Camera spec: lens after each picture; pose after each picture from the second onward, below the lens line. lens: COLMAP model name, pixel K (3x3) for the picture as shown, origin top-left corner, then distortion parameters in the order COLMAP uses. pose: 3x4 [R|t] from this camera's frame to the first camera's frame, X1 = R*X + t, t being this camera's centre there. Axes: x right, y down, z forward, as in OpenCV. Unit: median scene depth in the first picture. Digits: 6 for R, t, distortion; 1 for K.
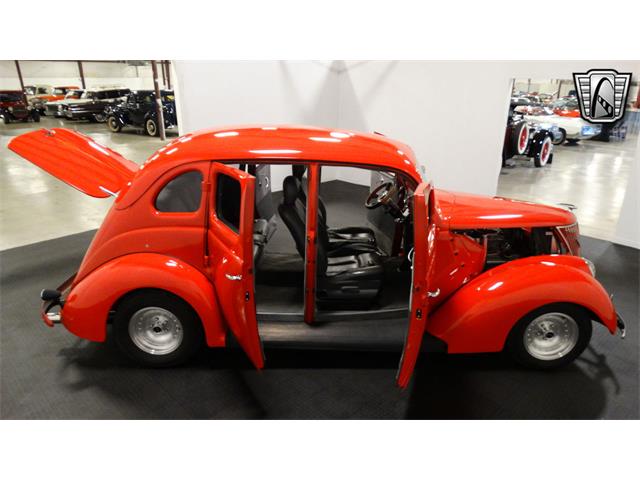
lens RADIAL K [[451.3, 0, 320.8], [0, 451.3, 239.9], [0, 0, 1]] dist [-0.005240, 0.003990]
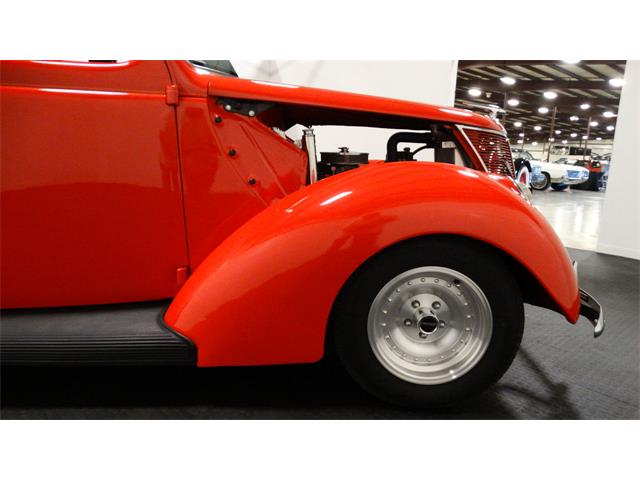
lens RADIAL K [[451.3, 0, 320.8], [0, 451.3, 239.9], [0, 0, 1]] dist [-0.005240, 0.003990]
pose [[0.999887, 0.014948, -0.001334, 0.368140], [-0.014977, 0.988240, -0.152174, 0.181730], [-0.000956, 0.152177, 0.988353, 0.506605]]
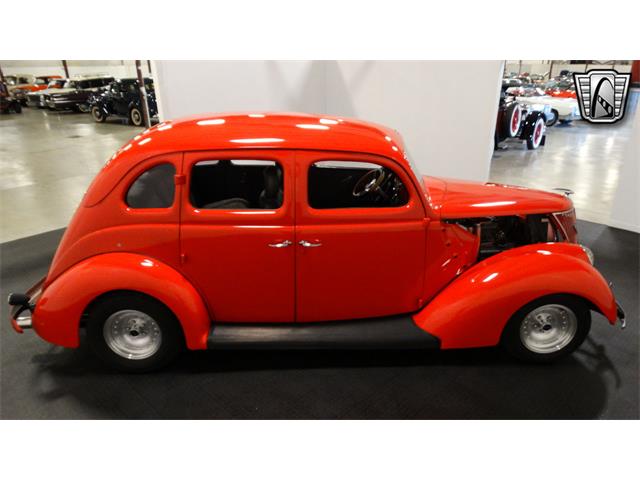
lens RADIAL K [[450.7, 0, 323.1], [0, 450.7, 241.0], [0, 0, 1]] dist [0.005868, 0.001383]
pose [[0.999527, -0.024963, 0.017967, 0.018502], [0.024389, 0.999207, 0.031488, -0.012571], [-0.018739, -0.031035, 0.999343, 0.052402]]
